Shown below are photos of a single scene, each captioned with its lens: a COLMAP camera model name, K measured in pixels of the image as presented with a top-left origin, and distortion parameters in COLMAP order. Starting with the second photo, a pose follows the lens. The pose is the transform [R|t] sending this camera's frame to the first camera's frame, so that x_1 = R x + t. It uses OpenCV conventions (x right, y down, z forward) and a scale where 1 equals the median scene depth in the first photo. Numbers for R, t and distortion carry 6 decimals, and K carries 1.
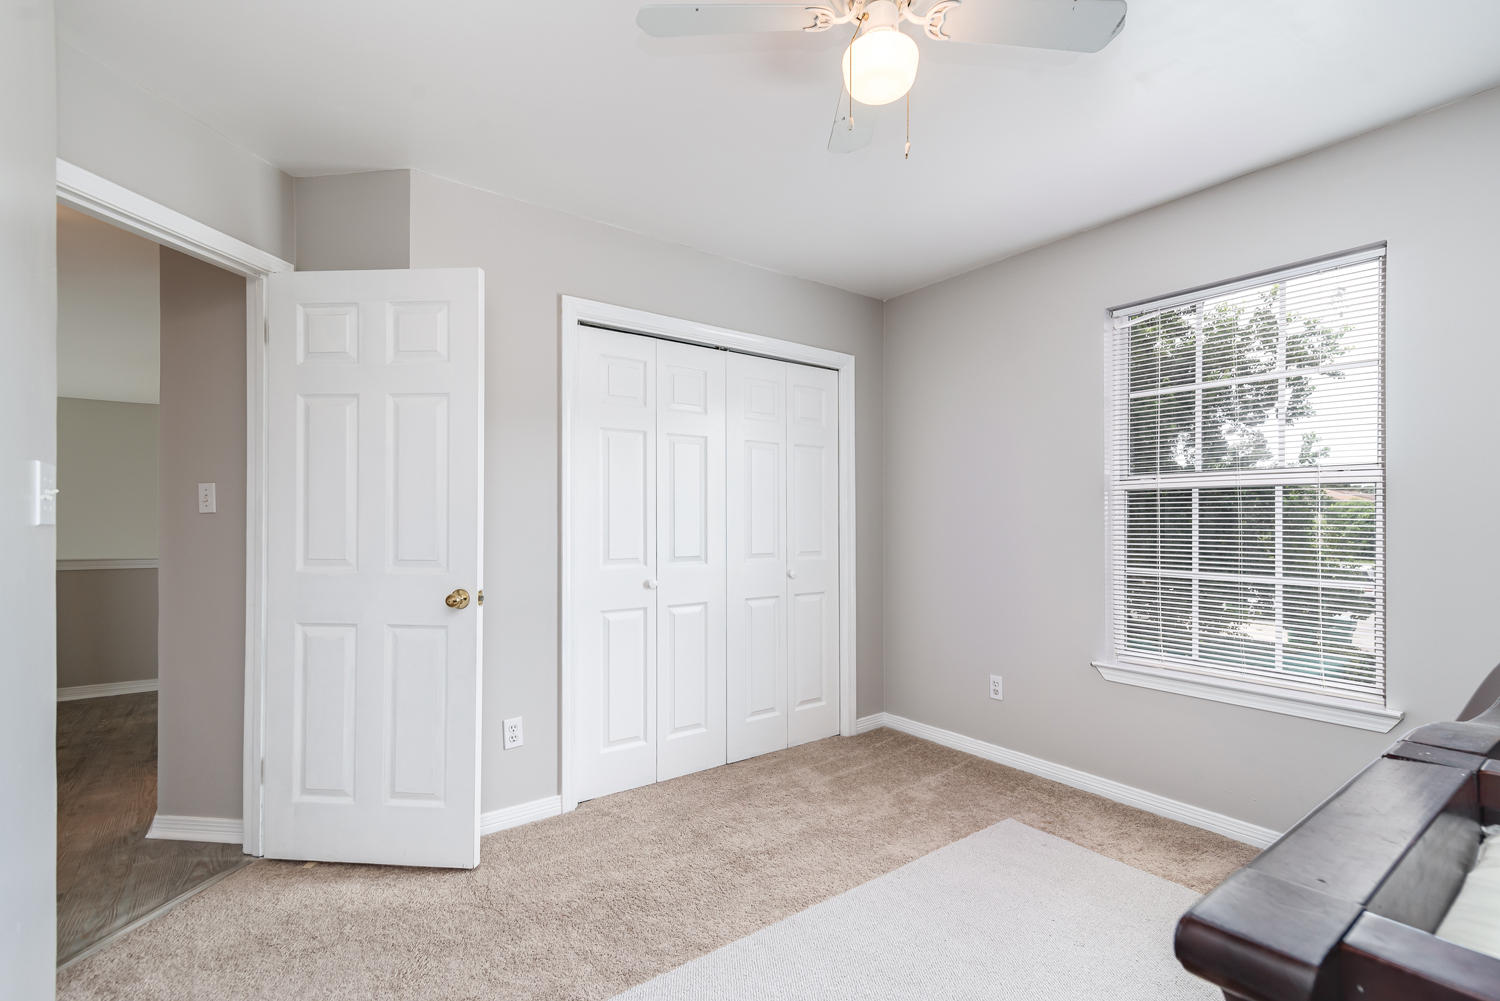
lens RADIAL K [[688.9, 0, 757.2], [0, 688.9, 510.4], [0, 0, 1]] dist [0.001692, 0.000279]
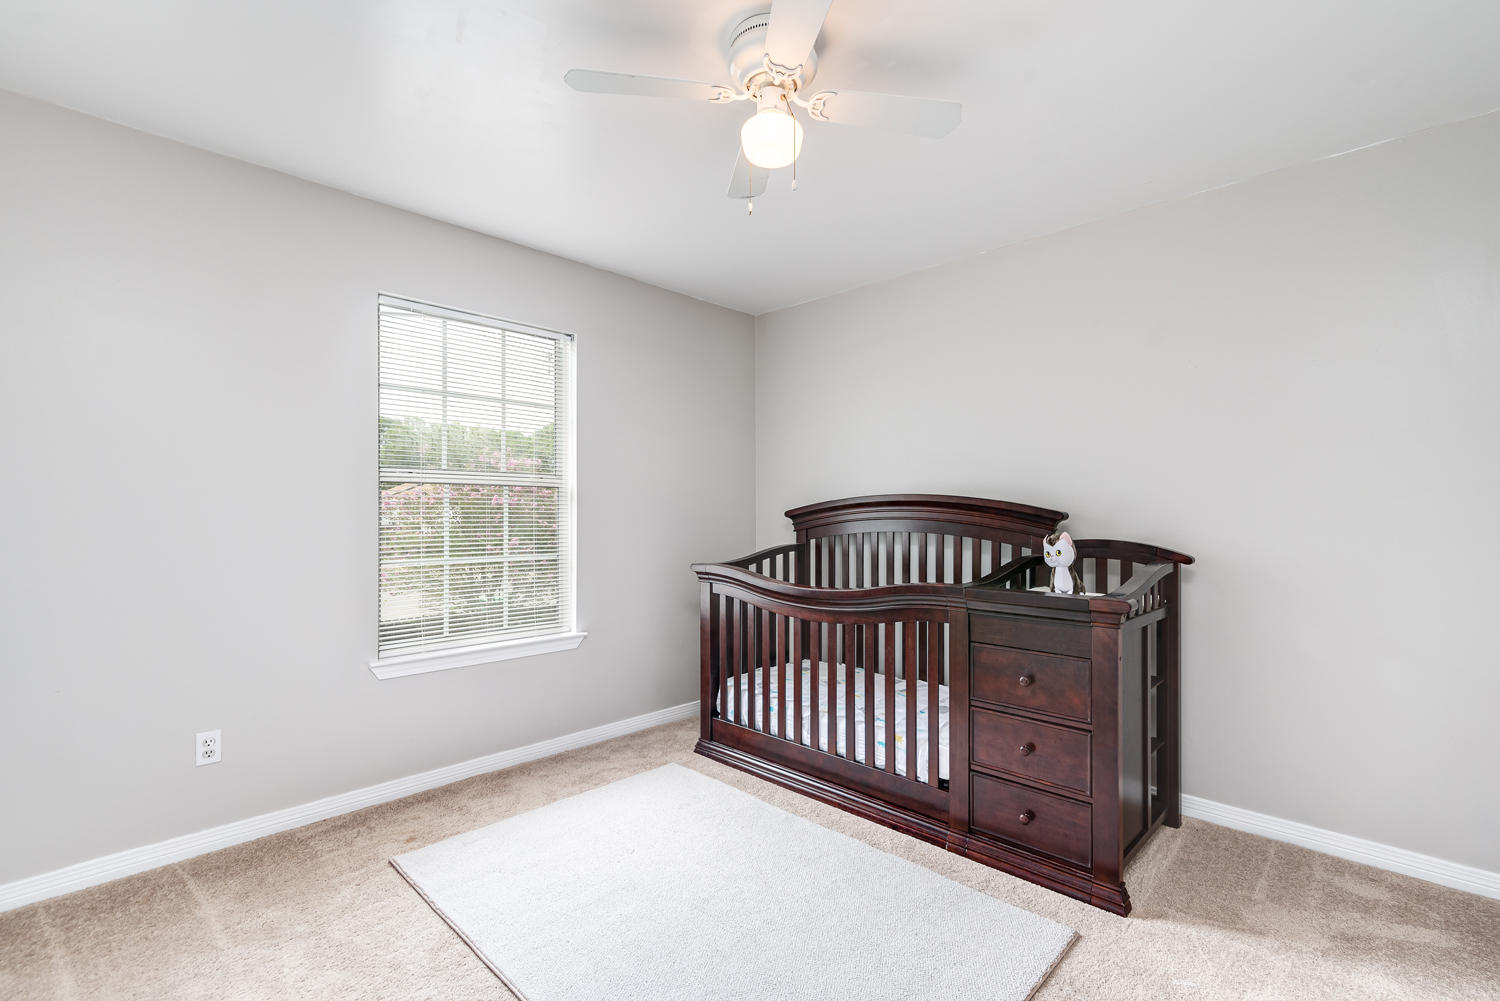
lens RADIAL K [[688.9, 0, 756.8], [0, 688.9, 497.3], [0, 0, 1]] dist [0.001692, 0.000279]
pose [[-0.157162, 0.016495, 0.987435, -0.541380], [-0.008433, 0.999802, -0.018044, 0.005054], [-0.987537, -0.011163, -0.156991, 0.654498]]
